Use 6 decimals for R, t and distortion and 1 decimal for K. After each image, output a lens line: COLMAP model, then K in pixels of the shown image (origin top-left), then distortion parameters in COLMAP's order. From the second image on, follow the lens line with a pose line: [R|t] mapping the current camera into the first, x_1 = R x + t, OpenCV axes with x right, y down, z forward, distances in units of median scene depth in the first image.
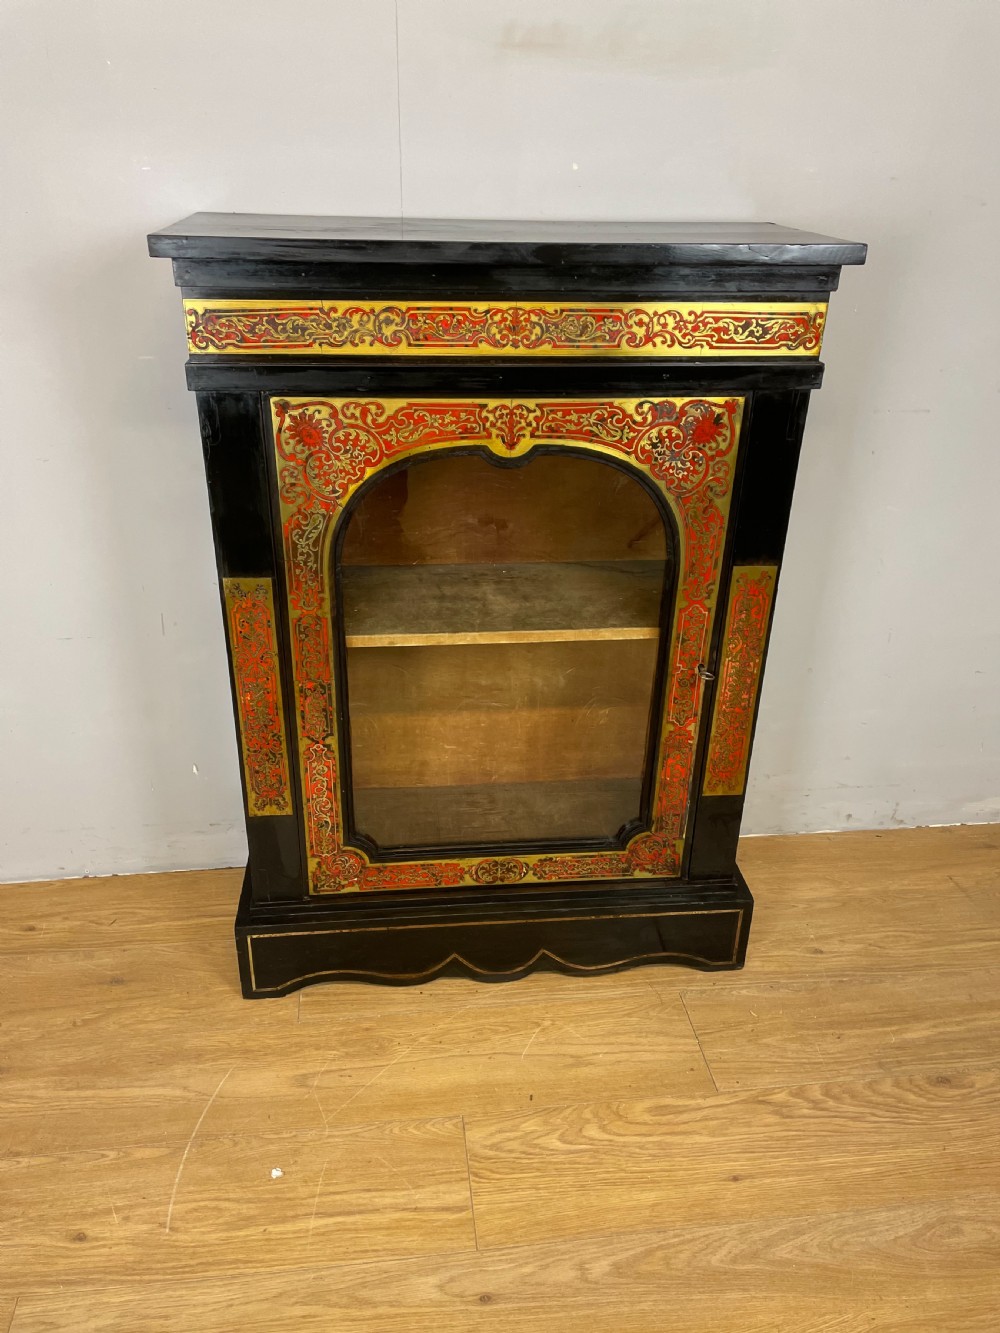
lens RADIAL K [[1015.2, 0, 495.6], [0, 1015.2, 660.4], [0, 0, 1]] dist [0.087113, -0.117762]
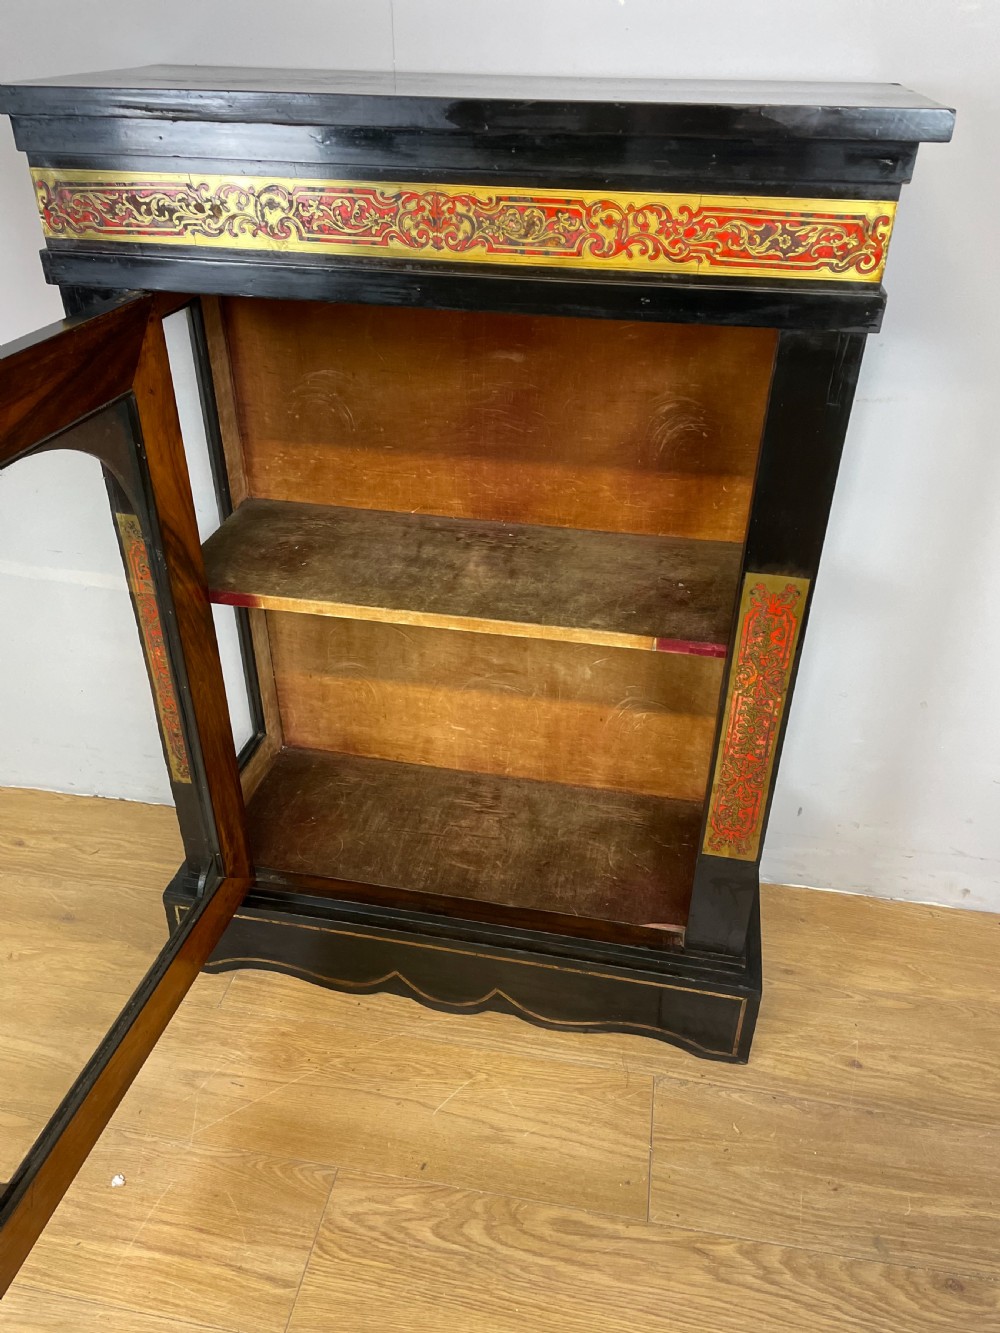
lens RADIAL K [[1015.2, 0, 498.2], [0, 1015.2, 664.7], [0, 0, 1]] dist [0.087113, -0.117762]
pose [[0.956278, 0.148318, -0.252059, 0.275079], [-0.124561, 0.986337, 0.107817, -0.089479], [0.264606, -0.071707, 0.961687, 0.260972]]
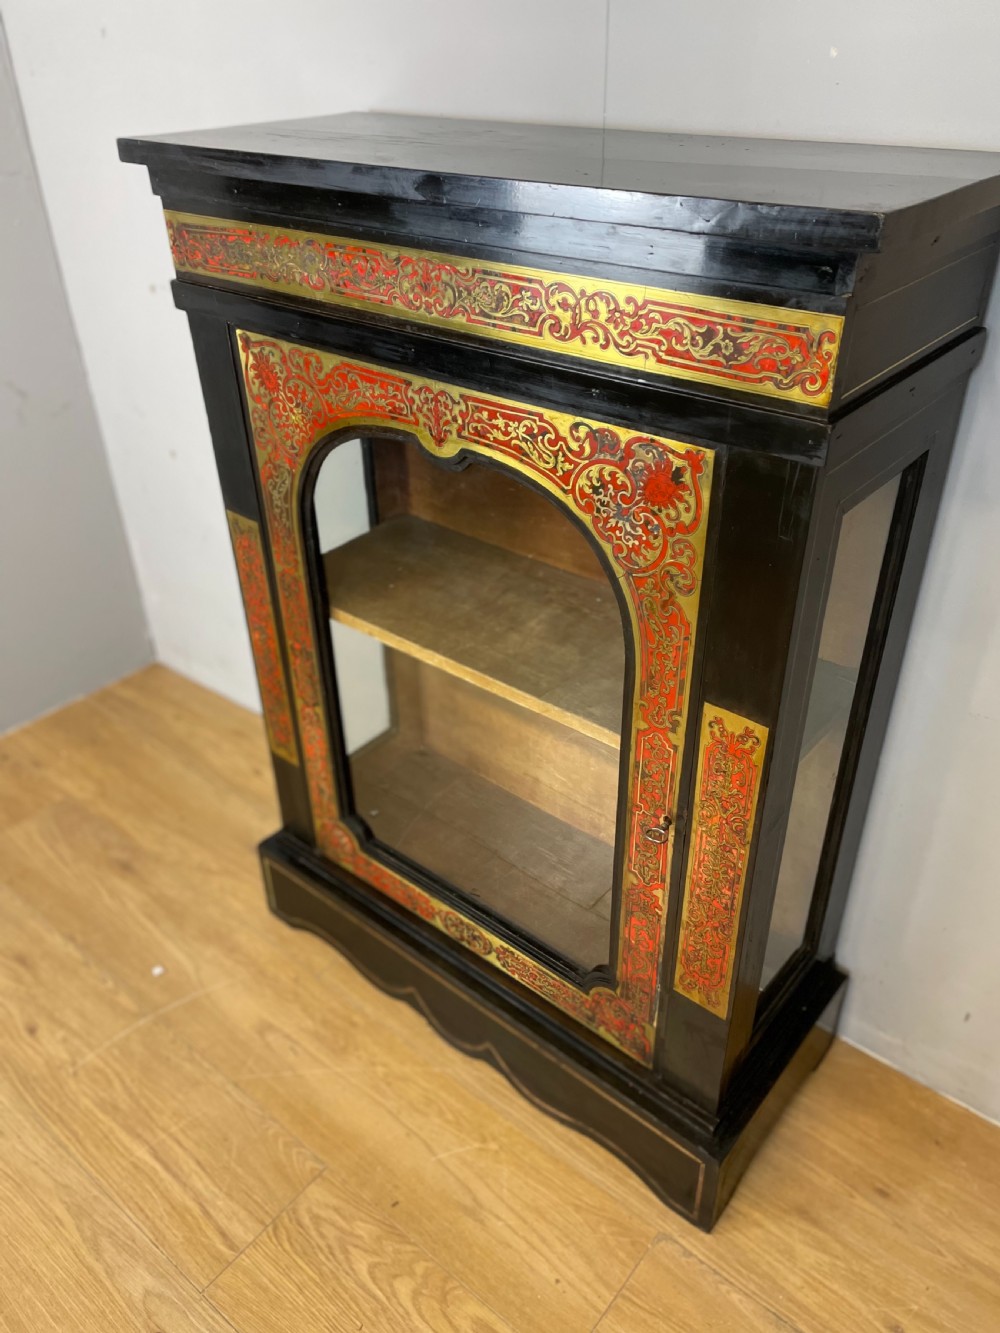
lens RADIAL K [[1015.2, 0, 494.3], [0, 1015.2, 670.8], [0, 0, 1]] dist [0.087113, -0.117762]
pose [[0.694687, 0.363028, -0.620983, 0.571984], [-0.297727, 0.930996, 0.211198, -0.221576], [0.654804, 0.038167, 0.754835, 0.451457]]
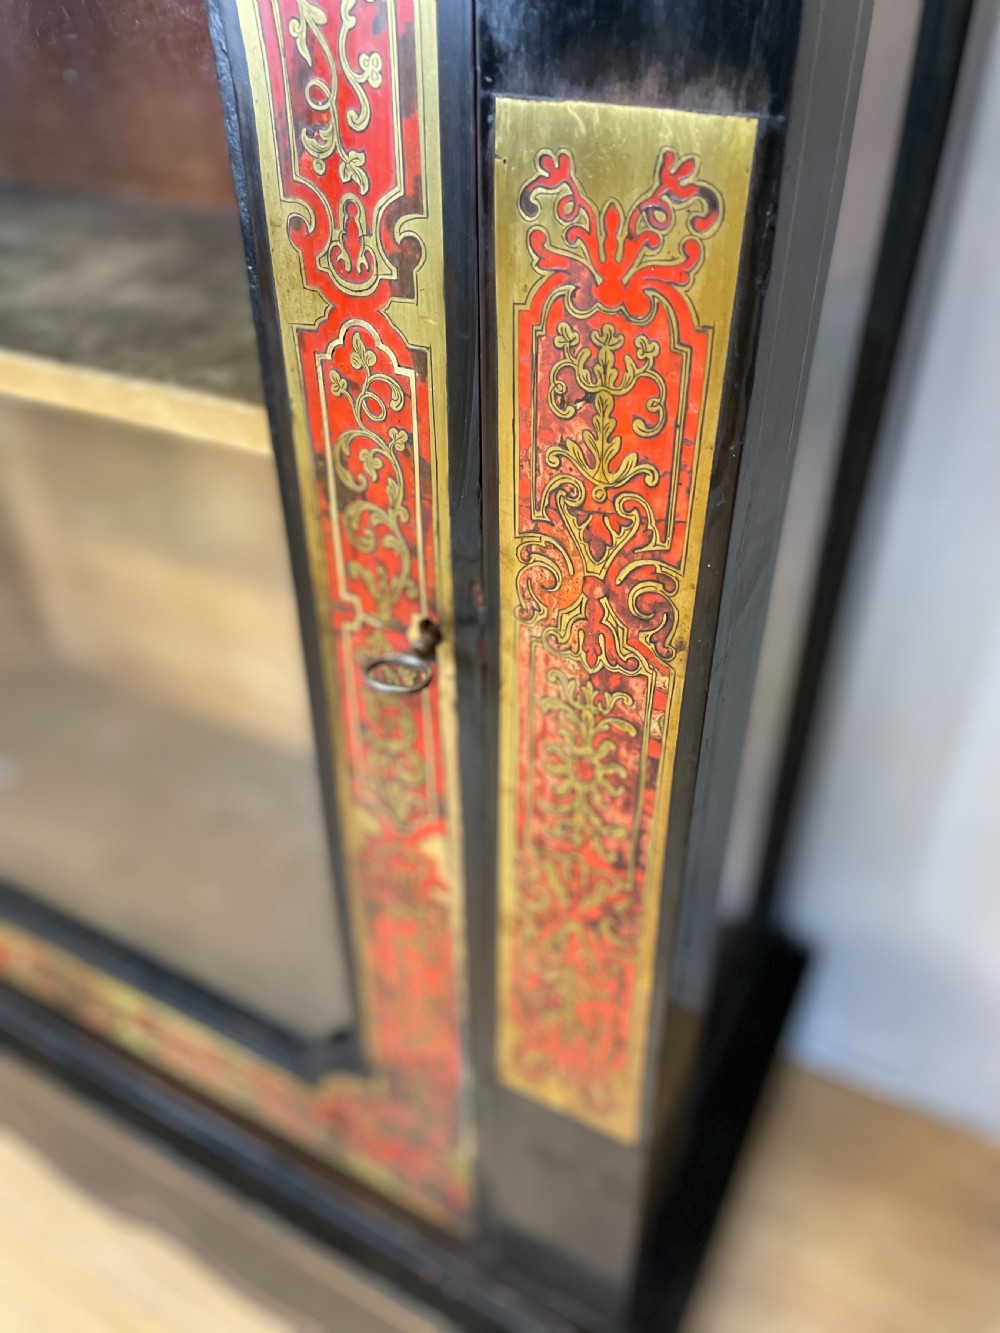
lens RADIAL K [[1015.2, 0, 497.8], [0, 1015.2, 660.0], [0, 0, 1]] dist [0.087113, -0.117762]
pose [[0.824608, 0.298834, -0.480332, 0.366327], [-0.239537, 0.953660, 0.182086, -0.036985], [0.512487, -0.035093, 0.857978, 0.909078]]
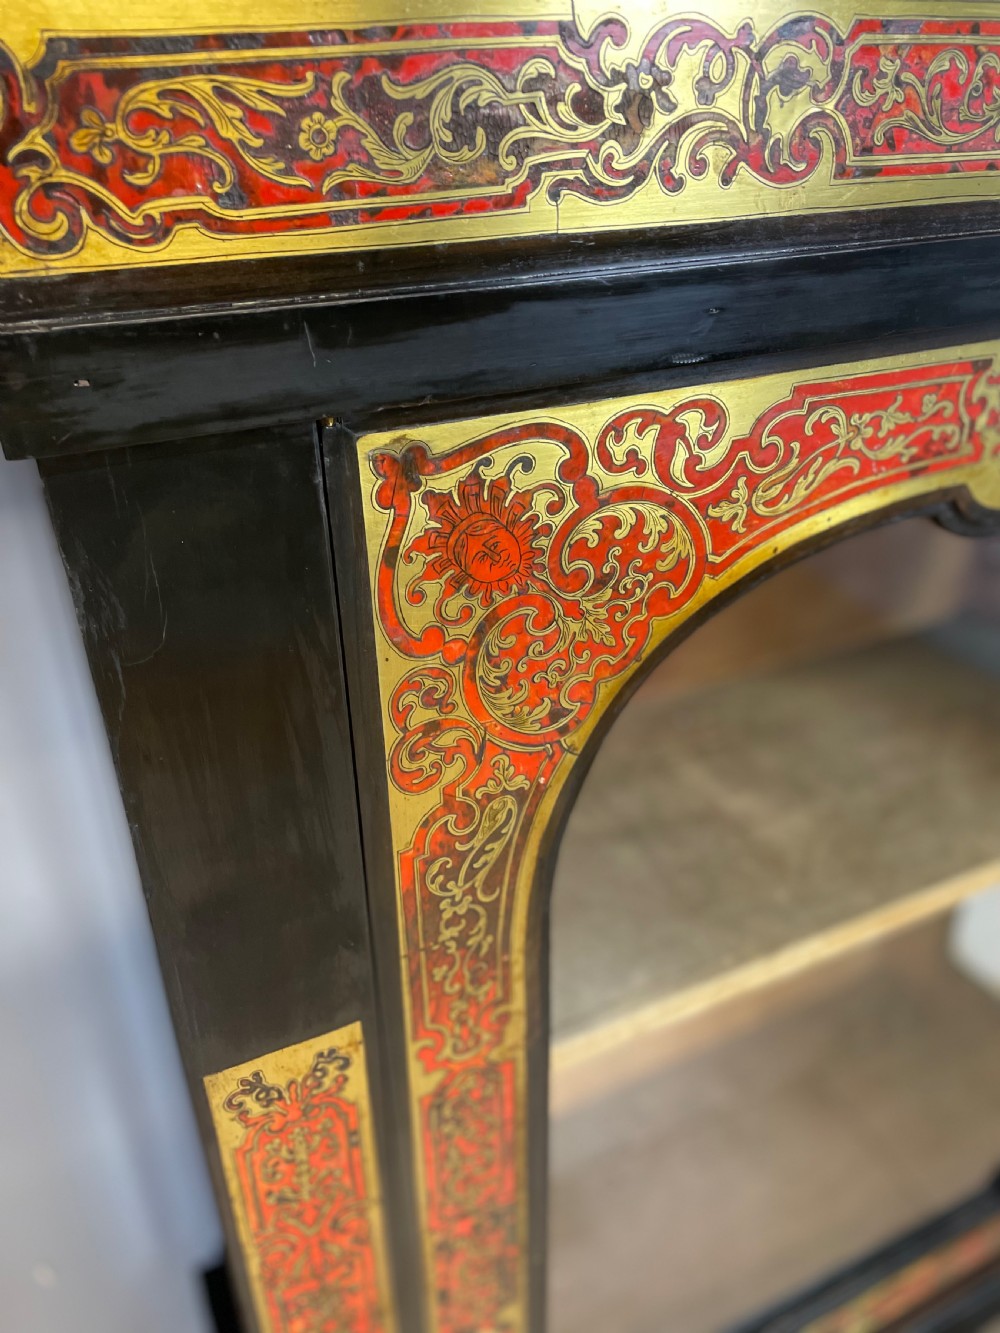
lens RADIAL K [[1015.2, 0, 493.9], [0, 1015.2, 651.4], [0, 0, 1]] dist [0.087113, -0.117762]
pose [[0.939851, -0.195869, 0.279850, -0.252205], [0.189562, 0.980610, 0.049709, -0.200006], [-0.284160, 0.006330, 0.958756, 0.712263]]
